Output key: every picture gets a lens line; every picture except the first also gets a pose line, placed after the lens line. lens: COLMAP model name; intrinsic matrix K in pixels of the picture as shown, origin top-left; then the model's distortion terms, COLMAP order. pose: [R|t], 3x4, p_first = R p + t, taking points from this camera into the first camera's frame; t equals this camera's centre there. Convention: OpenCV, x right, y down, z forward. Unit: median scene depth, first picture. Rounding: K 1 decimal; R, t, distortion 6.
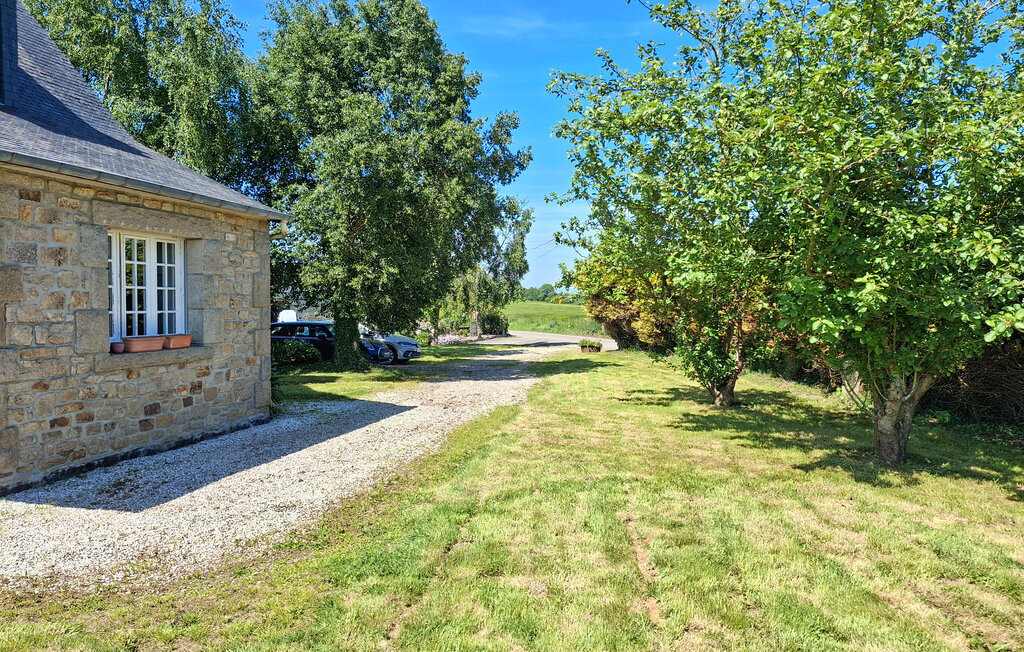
lens RADIAL K [[753.4, 0, 507.0], [0, 753.4, 324.4], [0, 0, 1]] dist [0.106533, -0.194931]
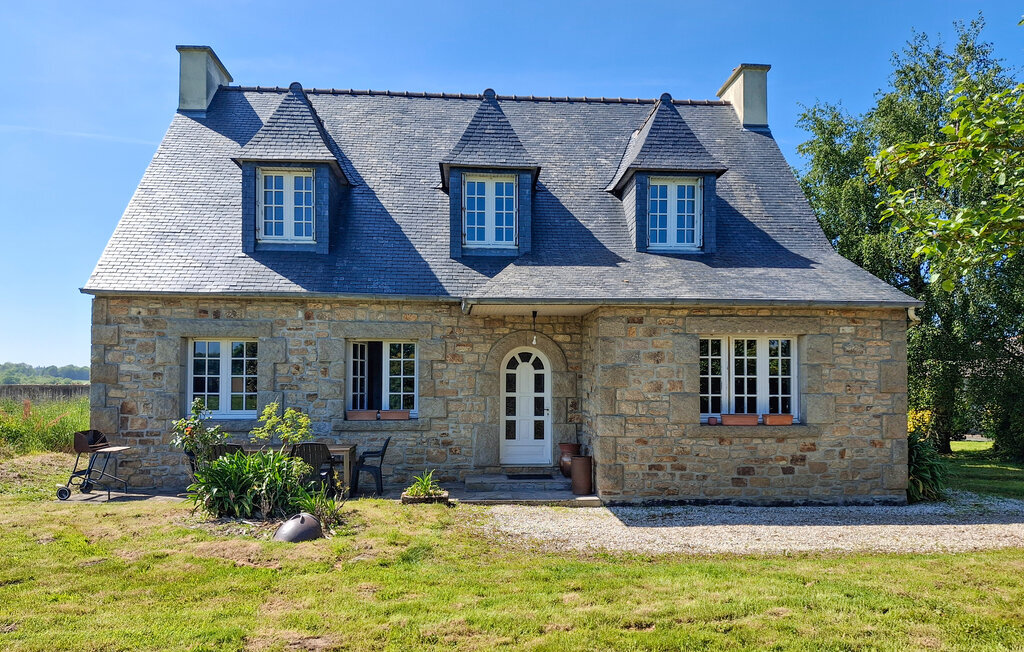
lens RADIAL K [[736.0, 0, 511.5], [0, 736.0, 373.1], [0, 0, 1]] dist [0.099232, -0.181536]
pose [[0.281708, -0.020203, -0.959288, 0.625778], [-0.028753, 0.999152, -0.029486, -0.005386], [0.959069, 0.035888, 0.280888, 0.262944]]
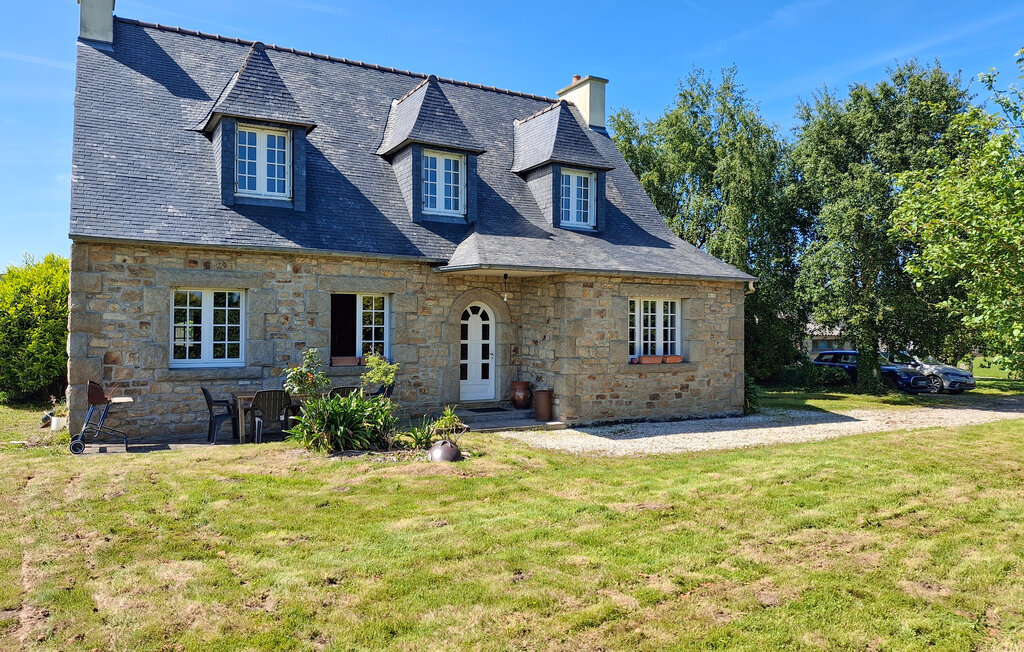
lens RADIAL K [[753.4, 0, 507.0], [0, 753.4, 324.4], [0, 0, 1]] dist [0.106533, -0.194931]
pose [[0.672777, -0.004905, -0.739830, 0.600455], [-0.023470, 0.999333, -0.027969, 0.000236], [0.739473, 0.036181, 0.672213, -0.434726]]
